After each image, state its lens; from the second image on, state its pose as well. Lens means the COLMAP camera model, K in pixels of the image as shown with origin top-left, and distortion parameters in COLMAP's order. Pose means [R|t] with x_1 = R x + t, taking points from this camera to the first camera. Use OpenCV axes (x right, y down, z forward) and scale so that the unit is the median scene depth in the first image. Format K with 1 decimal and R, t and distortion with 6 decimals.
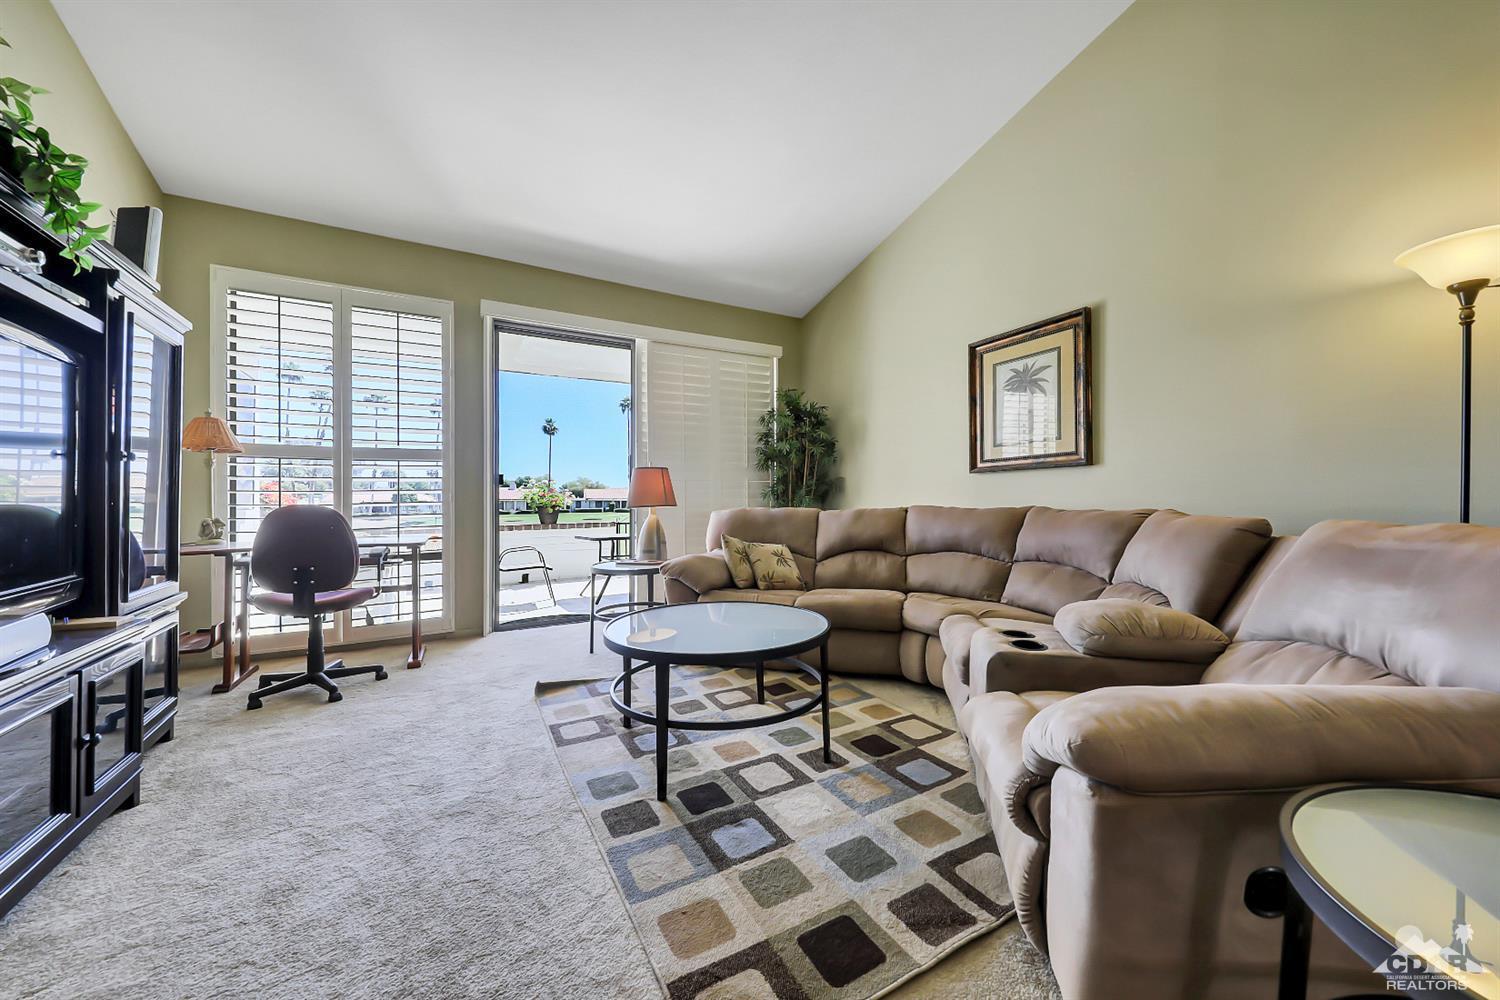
lens RADIAL K [[524.9, 0, 750.0], [0, 524.9, 500.0], [0, 0, 1]] dist [-0.000662, -0.000054]
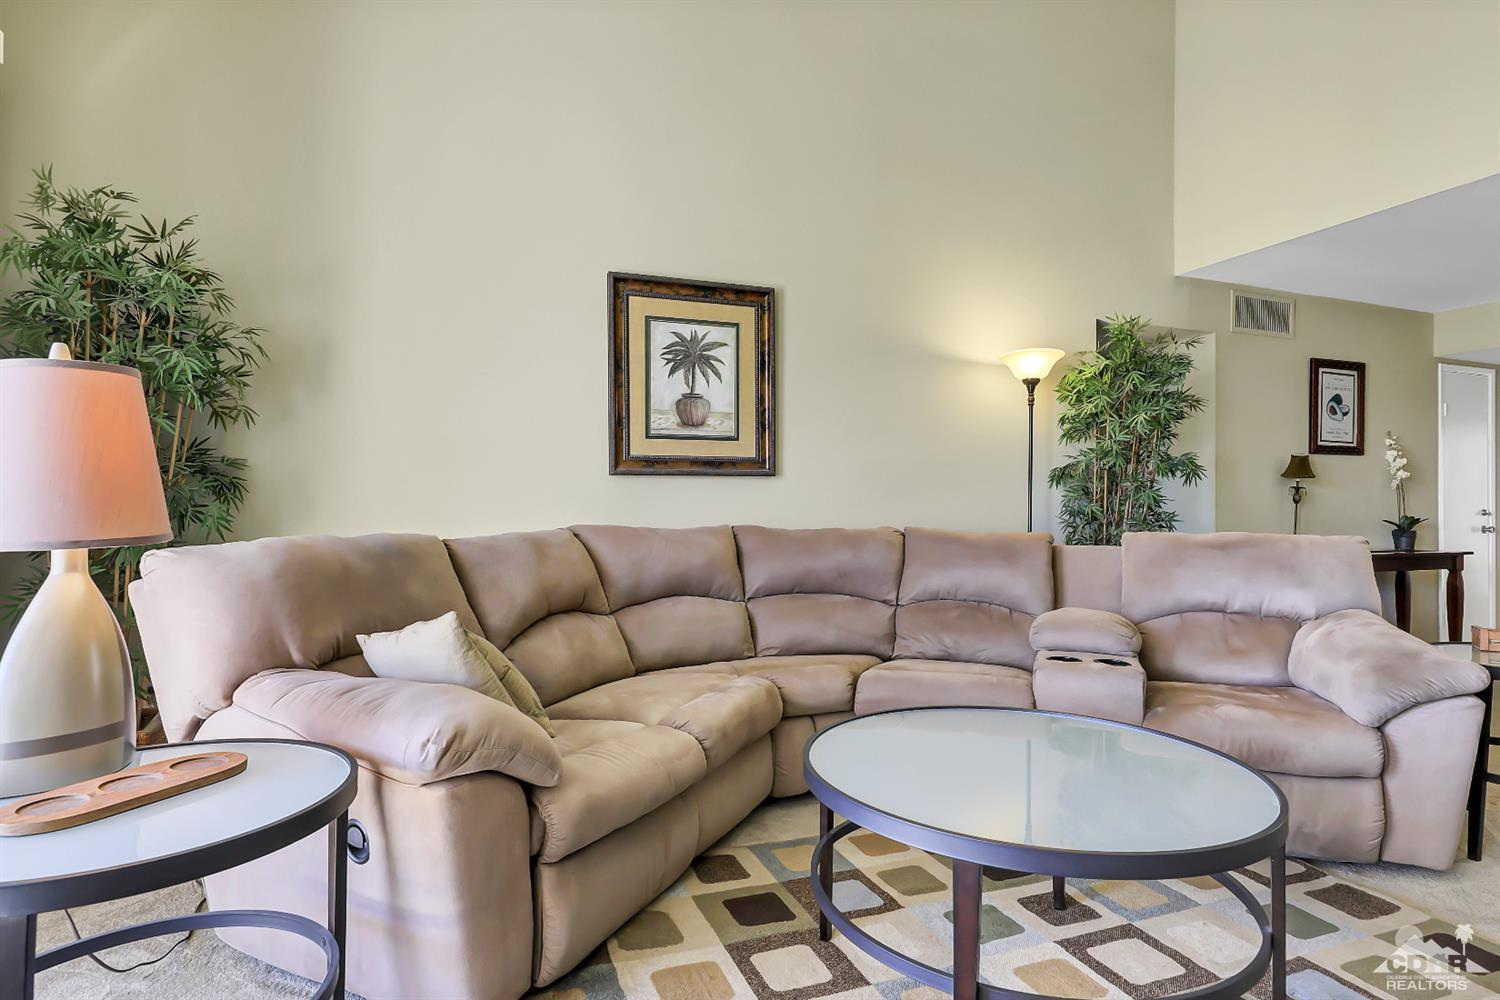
lens RADIAL K [[808.1, 0, 750.0], [0, 808.1, 500.0], [0, 0, 1]] dist [0.023824, -0.013873]
pose [[0.143313, 0.020156, 0.989472, -0.618110], [-0.005079, 0.999794, -0.019631, -0.001063], [-0.989664, -0.002213, 0.143385, 0.808371]]
